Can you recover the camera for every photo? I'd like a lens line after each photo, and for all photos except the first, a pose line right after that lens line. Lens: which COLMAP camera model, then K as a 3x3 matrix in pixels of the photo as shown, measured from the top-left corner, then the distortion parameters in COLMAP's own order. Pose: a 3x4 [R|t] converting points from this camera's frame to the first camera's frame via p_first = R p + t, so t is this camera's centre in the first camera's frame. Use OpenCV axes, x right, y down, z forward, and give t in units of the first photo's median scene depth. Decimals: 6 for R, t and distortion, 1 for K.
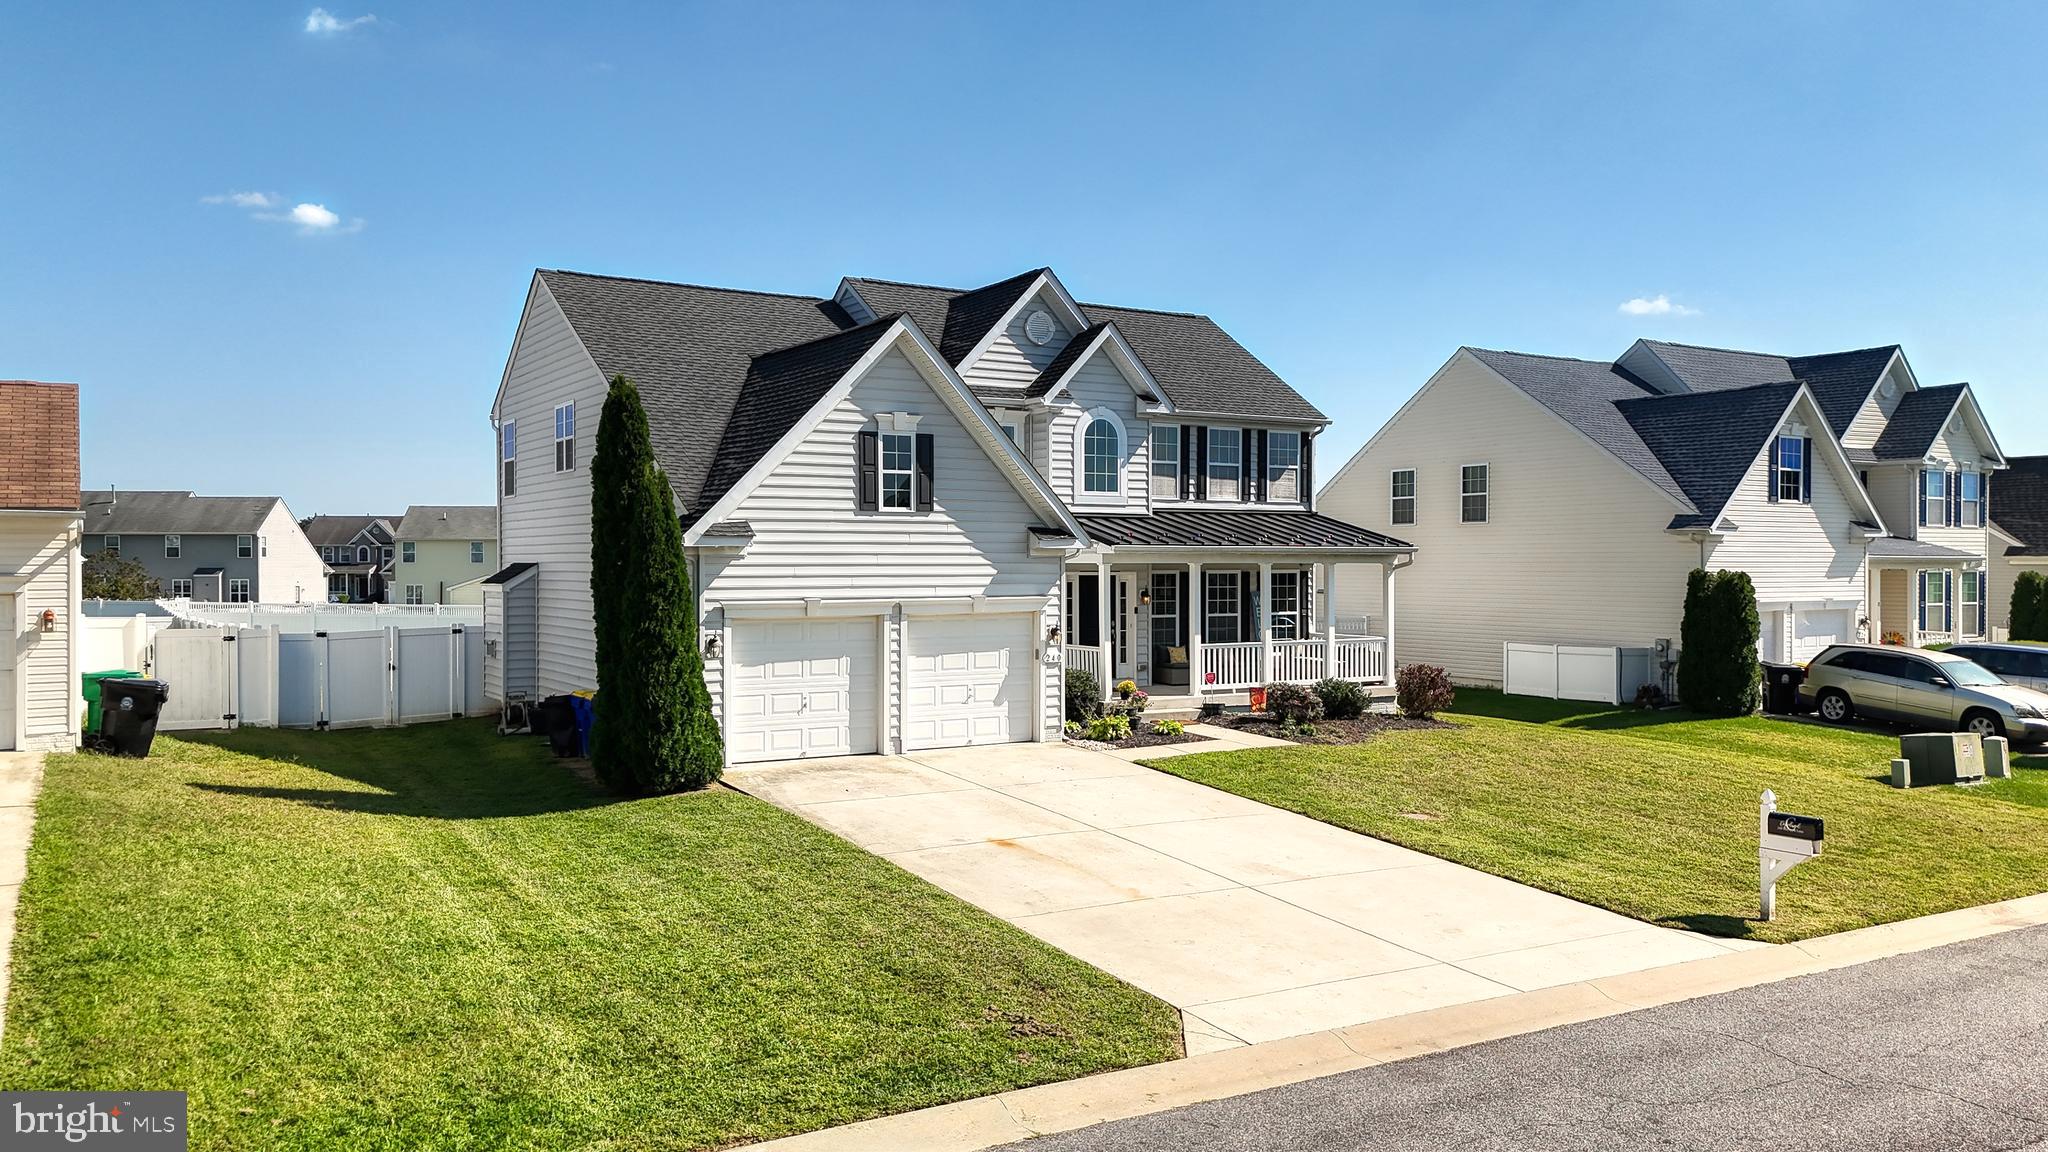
lens RADIAL K [[1509.7, 0, 1024.0], [0, 1509.7, 576.0], [0, 0, 1]] dist [0.100131, -0.126522]
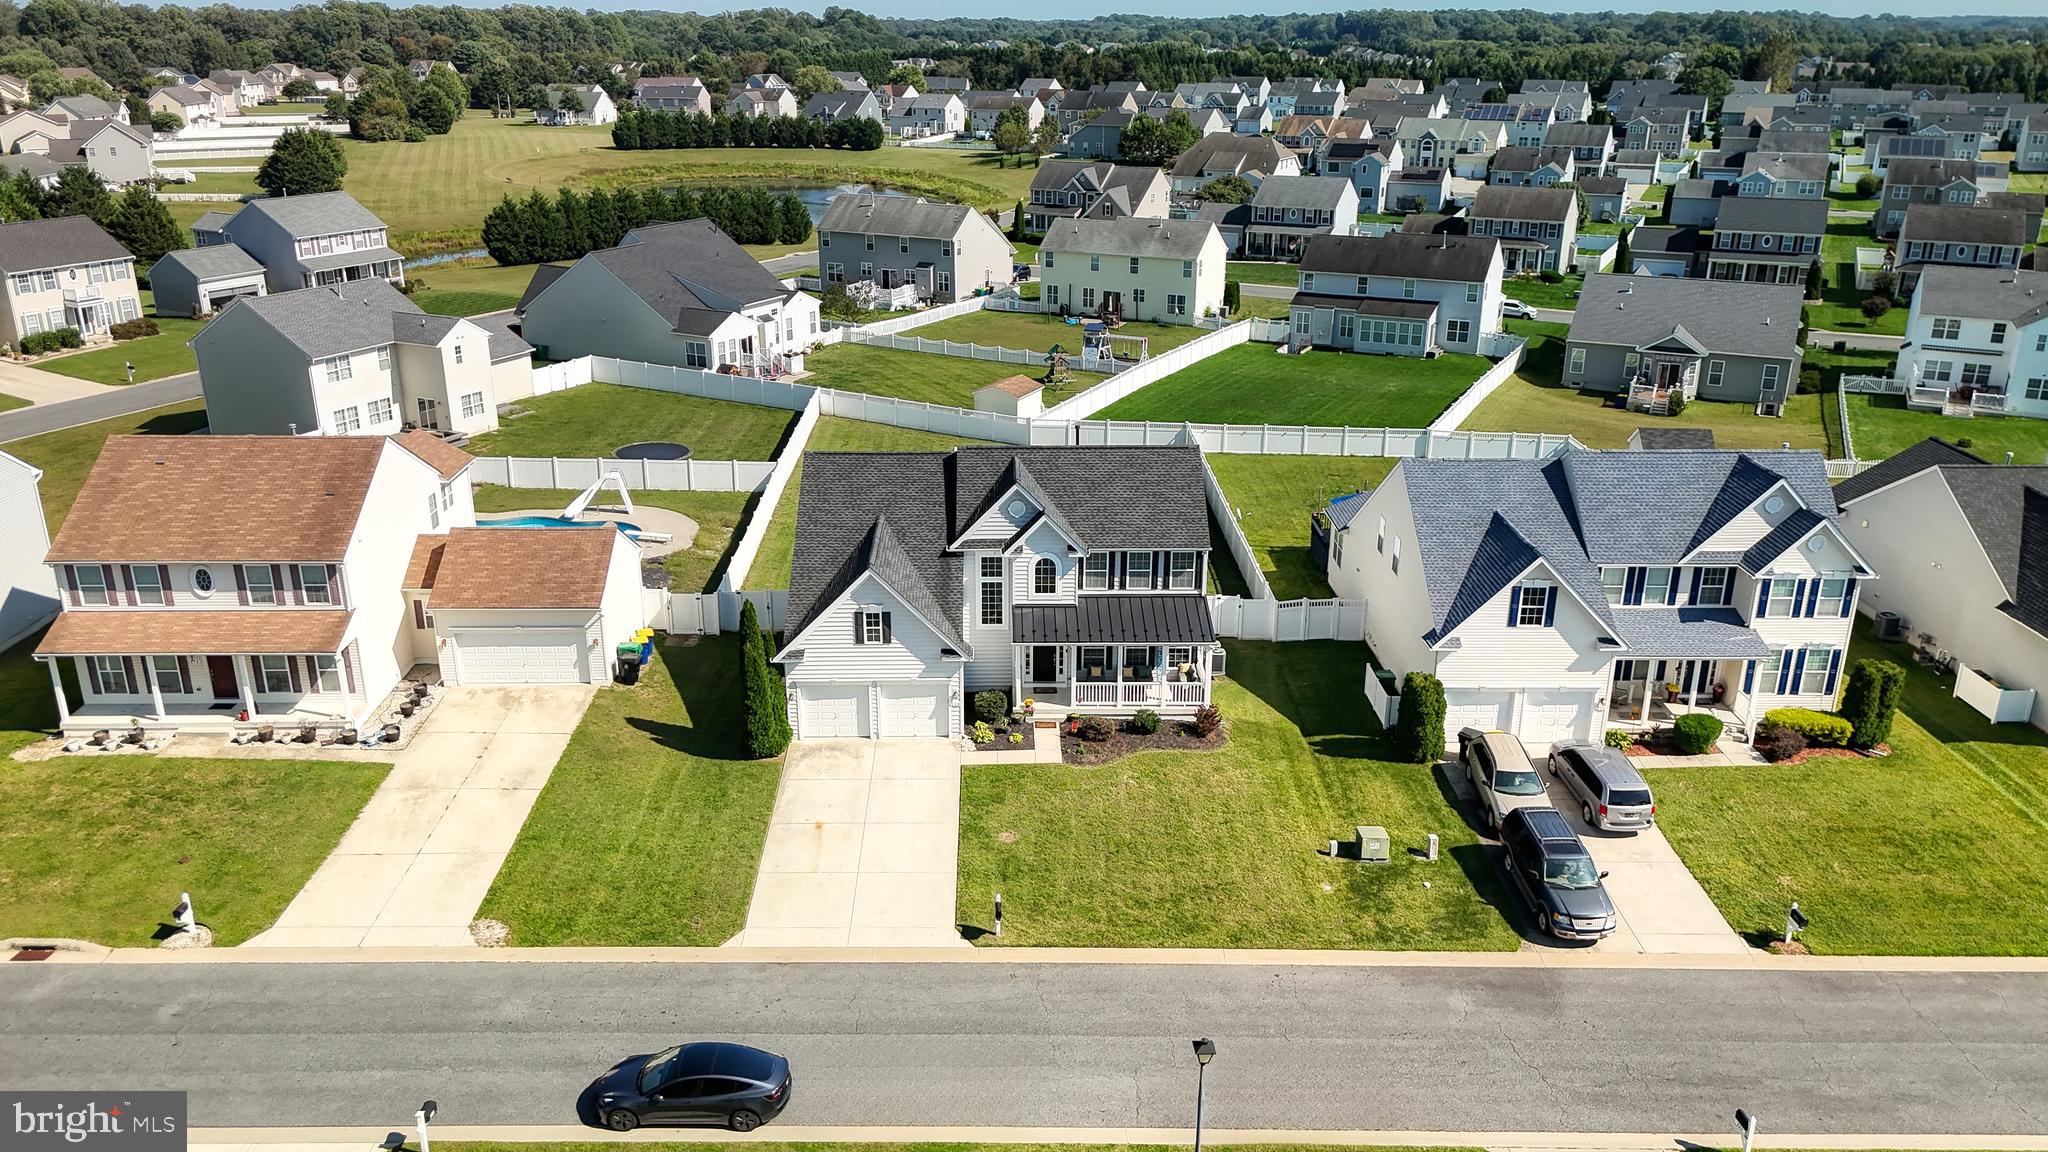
lens RADIAL K [[1509.7, 0, 1024.0], [0, 1509.7, 576.0], [0, 0, 1]] dist [0.100131, -0.126522]
pose [[0.858943, 0.177851, -0.480194, 0.964055], [-0.007784, 0.942175, 0.335031, -0.733531], [0.512012, -0.284035, 0.810659, -0.578889]]
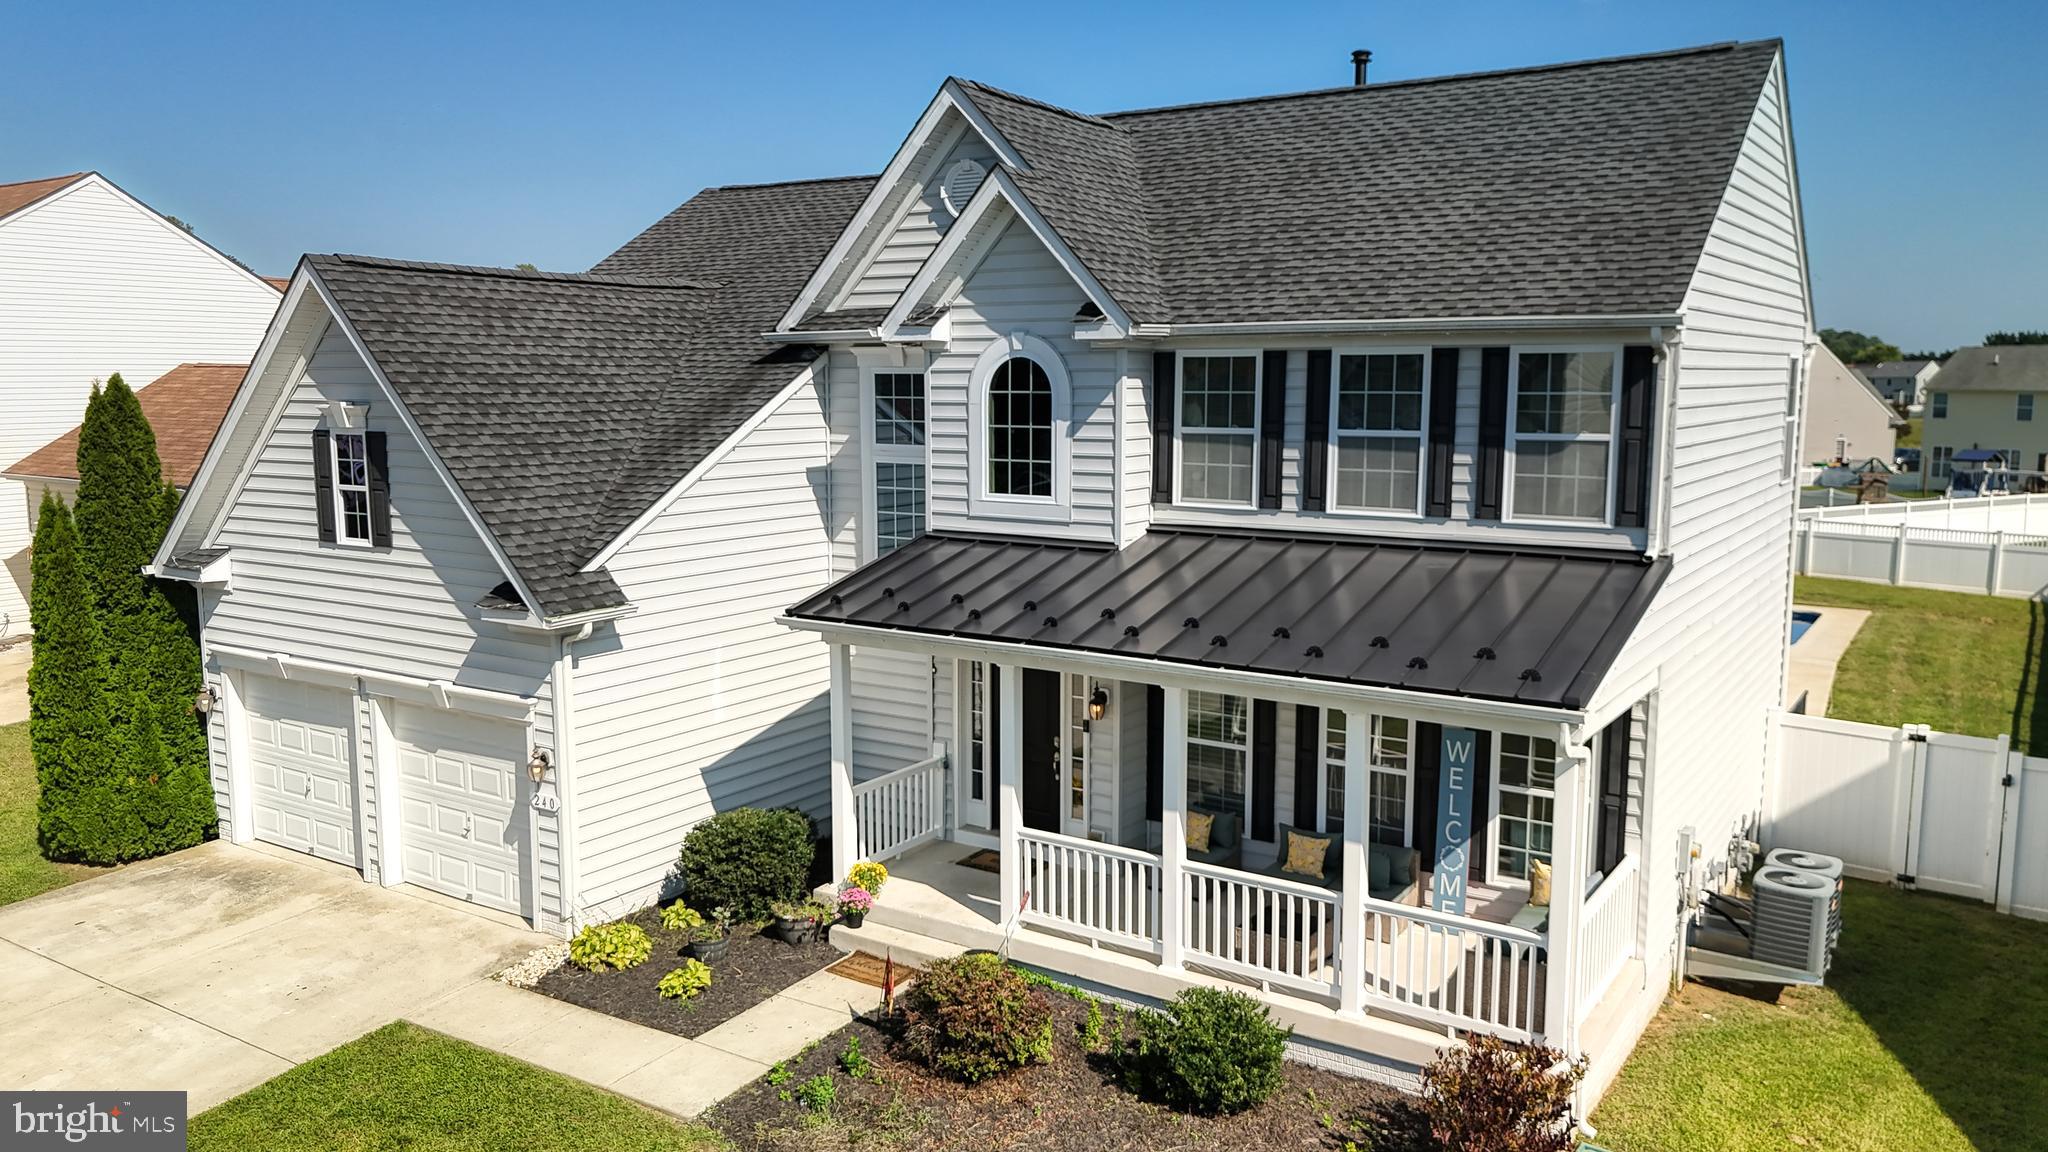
lens RADIAL K [[1514.1, 0, 1031.2], [0, 1514.1, 572.1], [0, 0, 1]] dist [0.075861, -0.076760]
pose [[0.418956, 0.118827, -0.900198, 0.542079], [-0.008496, 0.991870, 0.126973, -0.097800], [0.907967, -0.045549, 0.416559, 0.793376]]
